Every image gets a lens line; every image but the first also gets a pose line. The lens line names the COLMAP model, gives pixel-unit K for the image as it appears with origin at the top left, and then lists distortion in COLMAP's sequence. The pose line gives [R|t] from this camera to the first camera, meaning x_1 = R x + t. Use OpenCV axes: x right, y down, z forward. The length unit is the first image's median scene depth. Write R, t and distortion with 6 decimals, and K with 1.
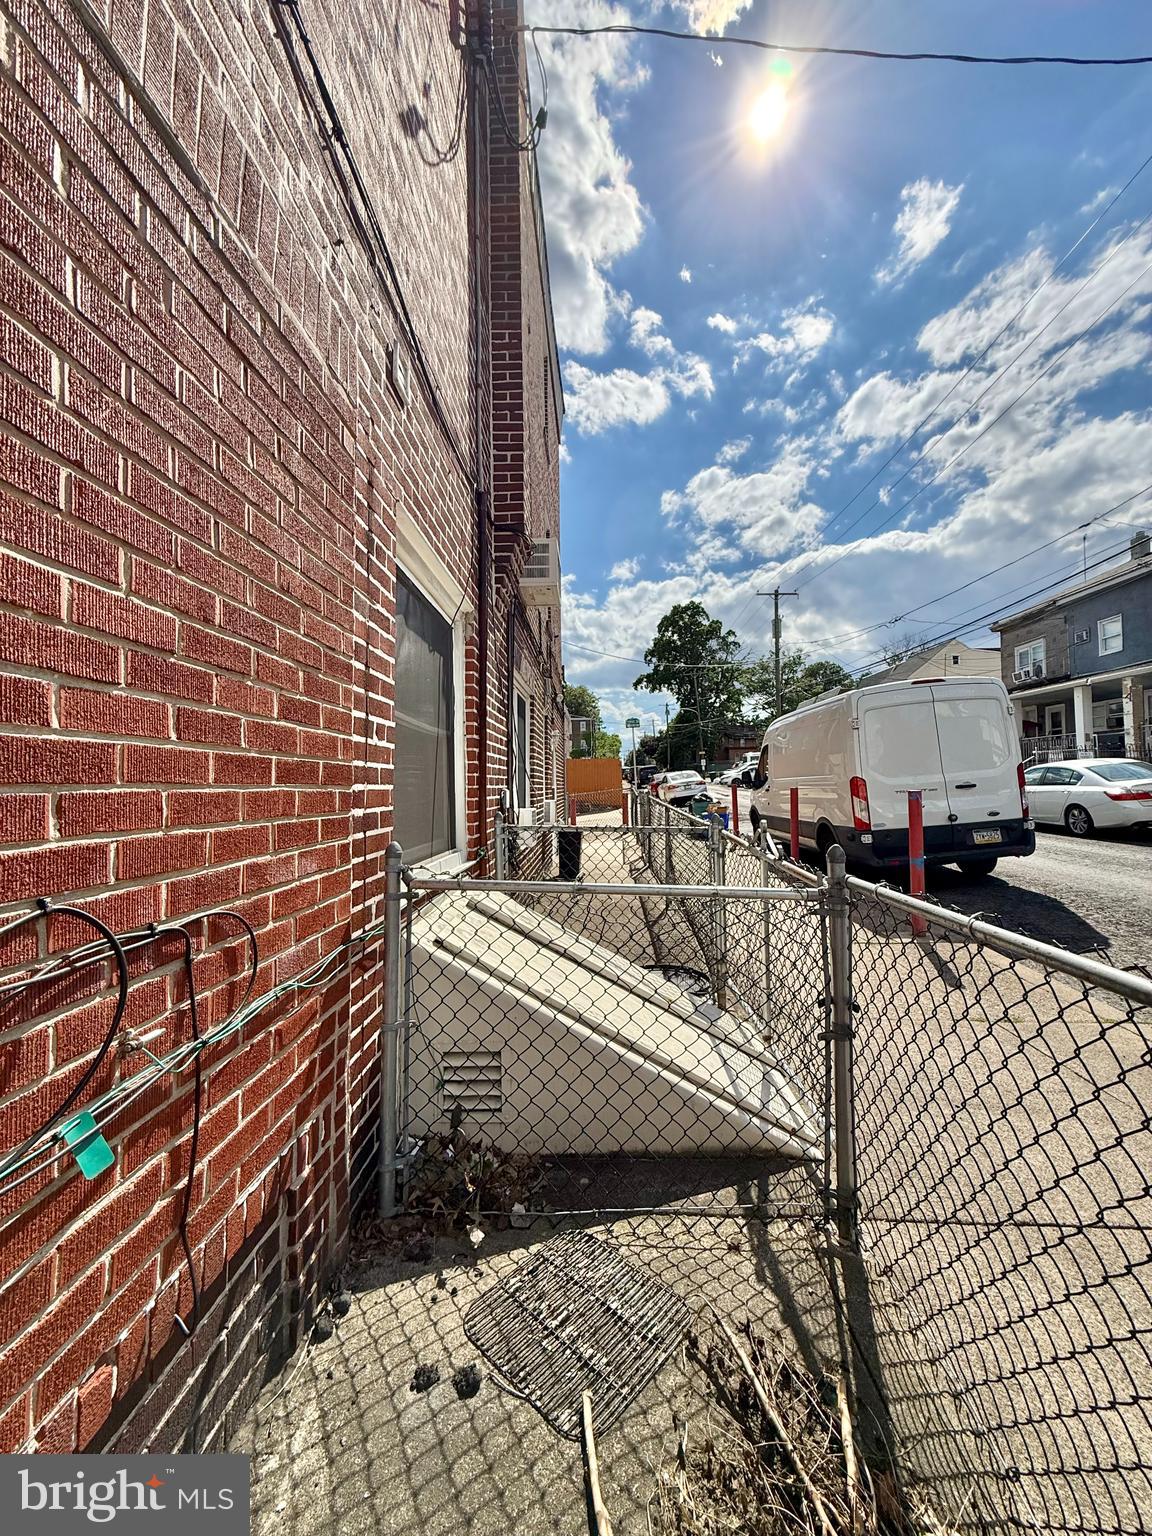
lens RADIAL K [[613.3, 0, 582.4], [0, 613.3, 763.4], [0, 0, 1]] dist [0.000712, -0.000189]
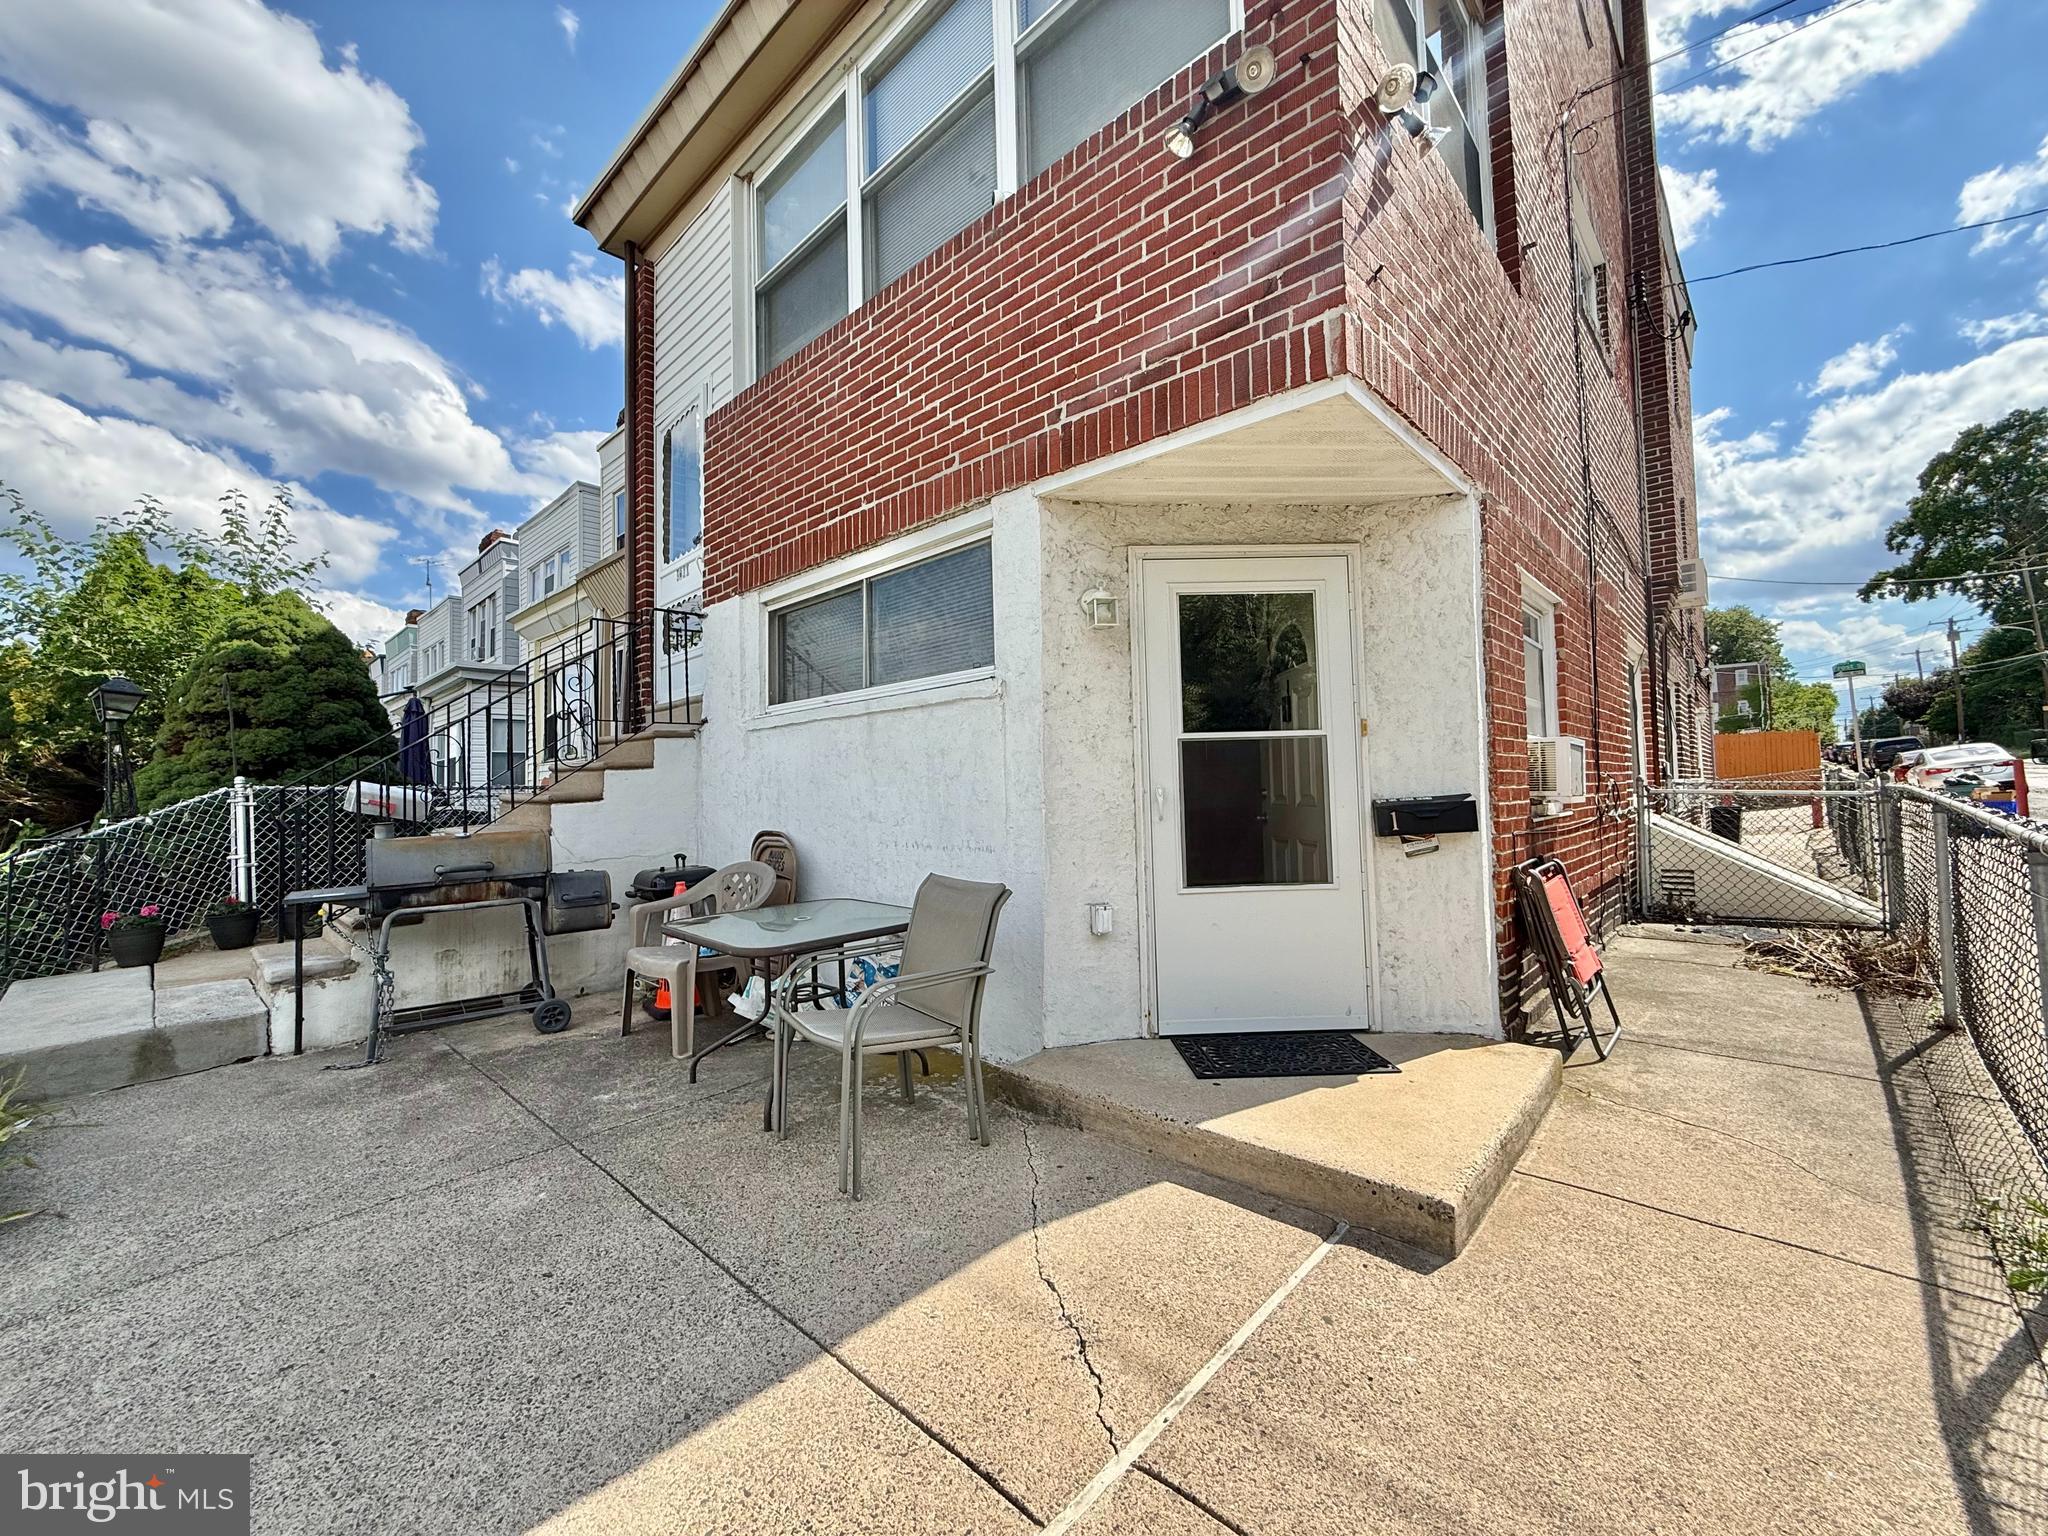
lens RADIAL K [[818.7, 0, 1018.5], [0, 818.7, 761.2], [0, 0, 1]] dist [-0.001124, 0.000663]
pose [[0.747583, -0.030420, -0.663471, 0.000489], [0.036228, 0.999331, -0.004998, -0.000236], [0.663179, -0.020300, 0.748185, -0.073368]]
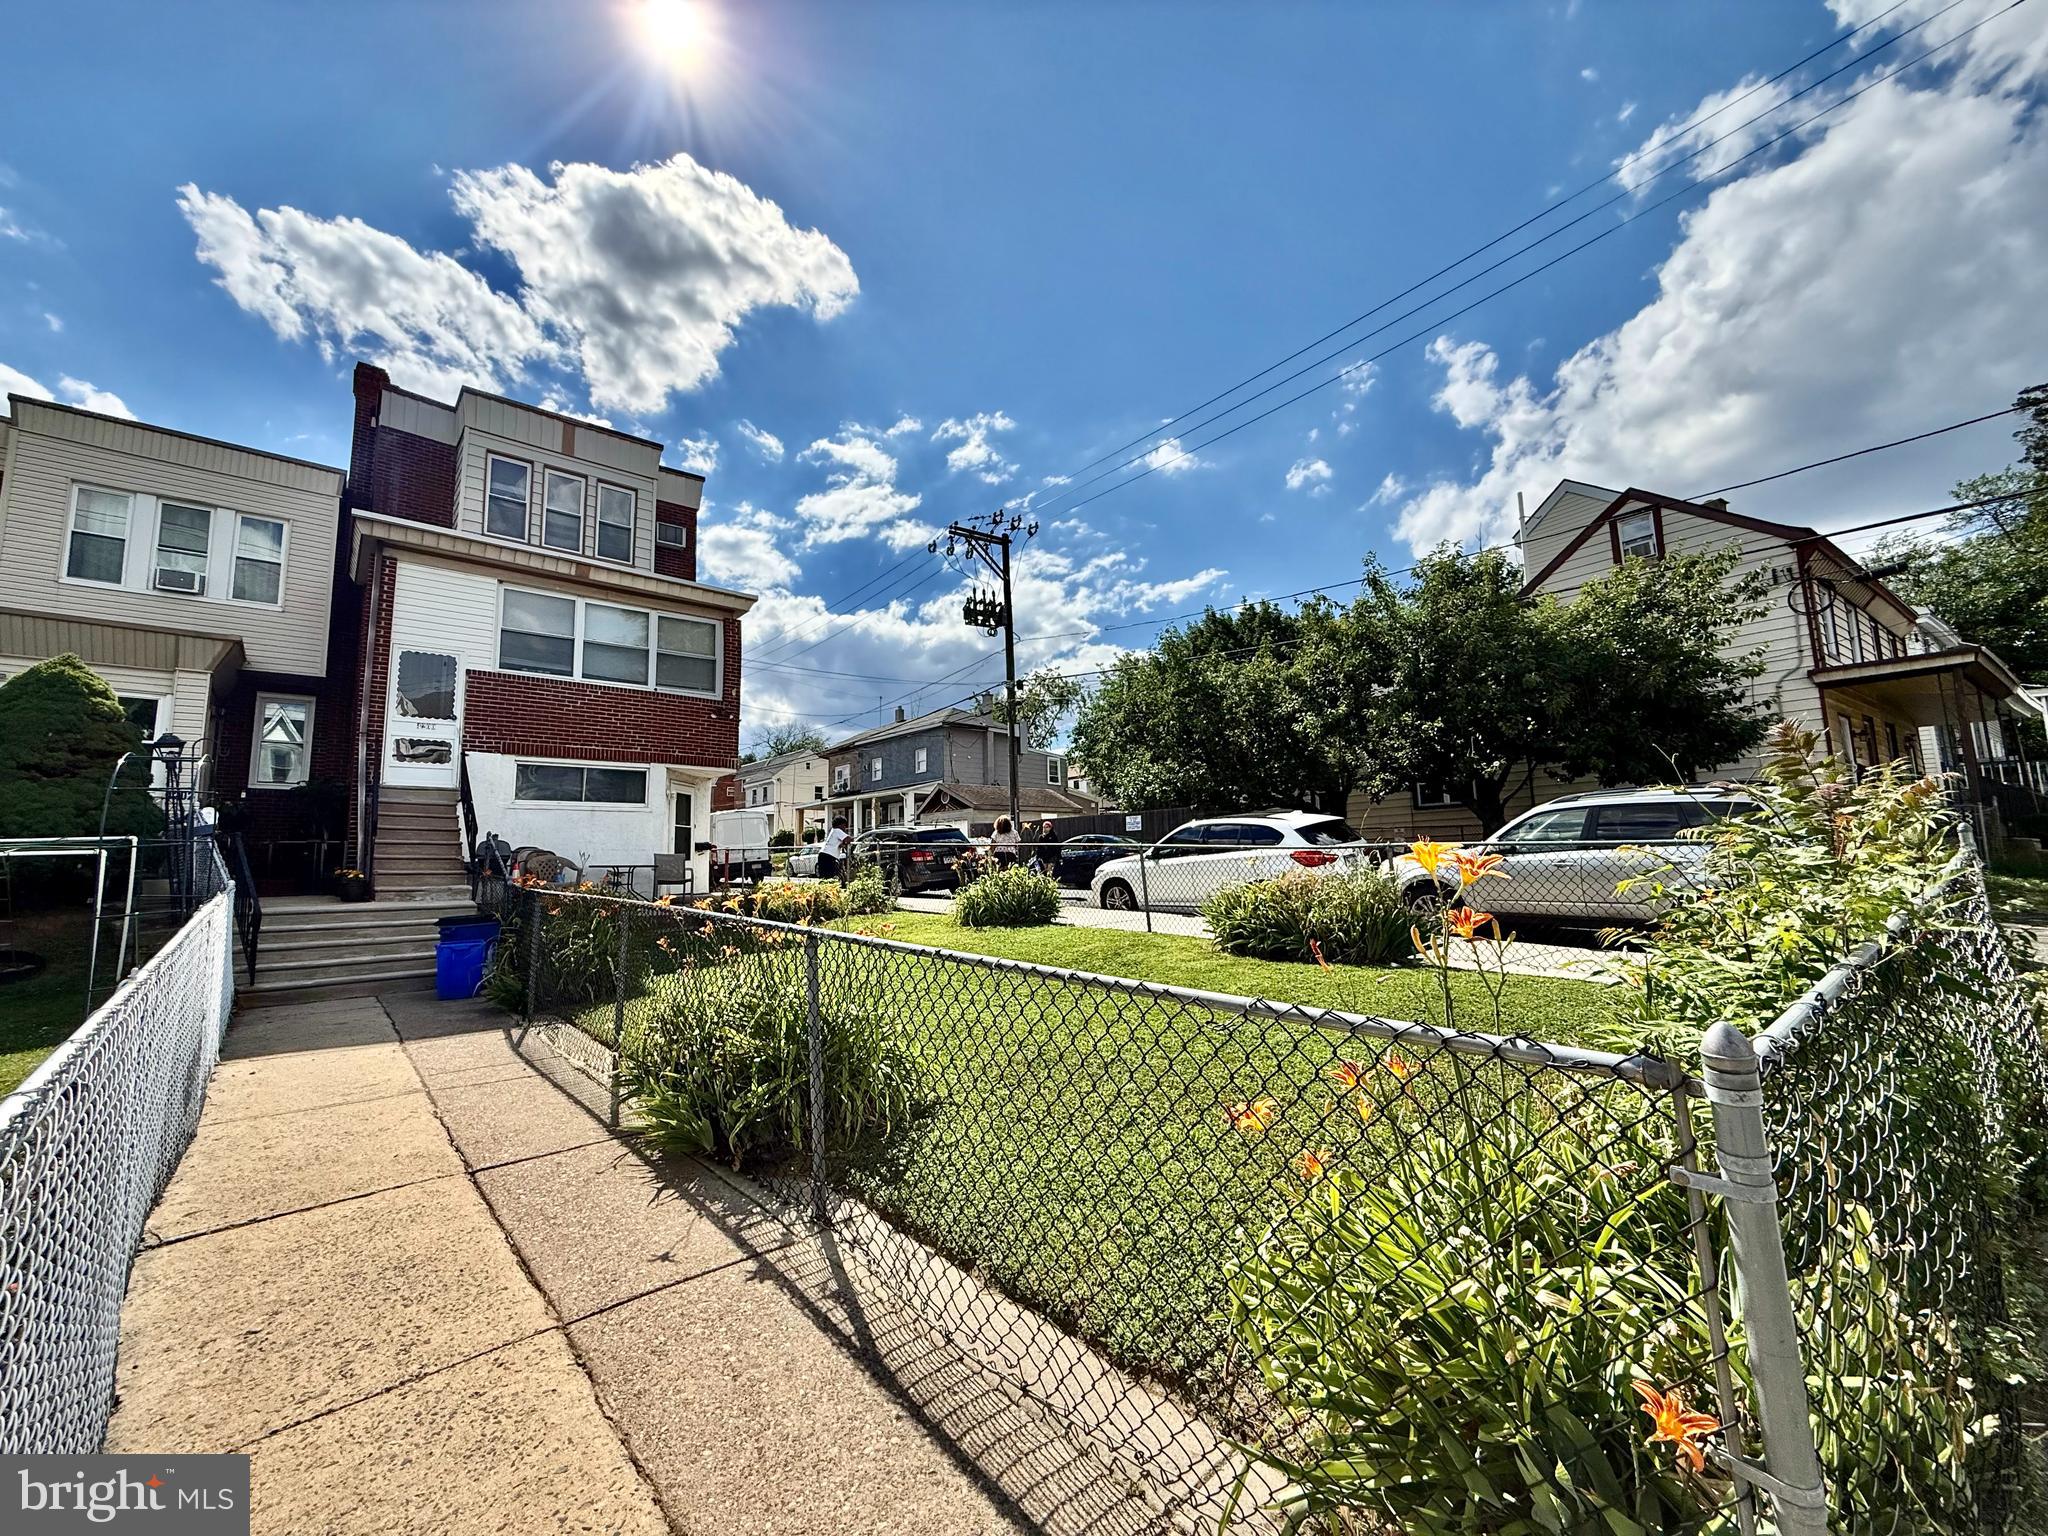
lens RADIAL K [[817.8, 0, 1016.6], [0, 817.8, 766.8], [0, 0, 1]] dist [0.000712, -0.000189]
pose [[0.736081, 0.079172, 0.672247, -0.087605], [-0.009487, 0.994245, -0.106706, 0.004264], [-0.676827, 0.072167, 0.732596, -0.220066]]
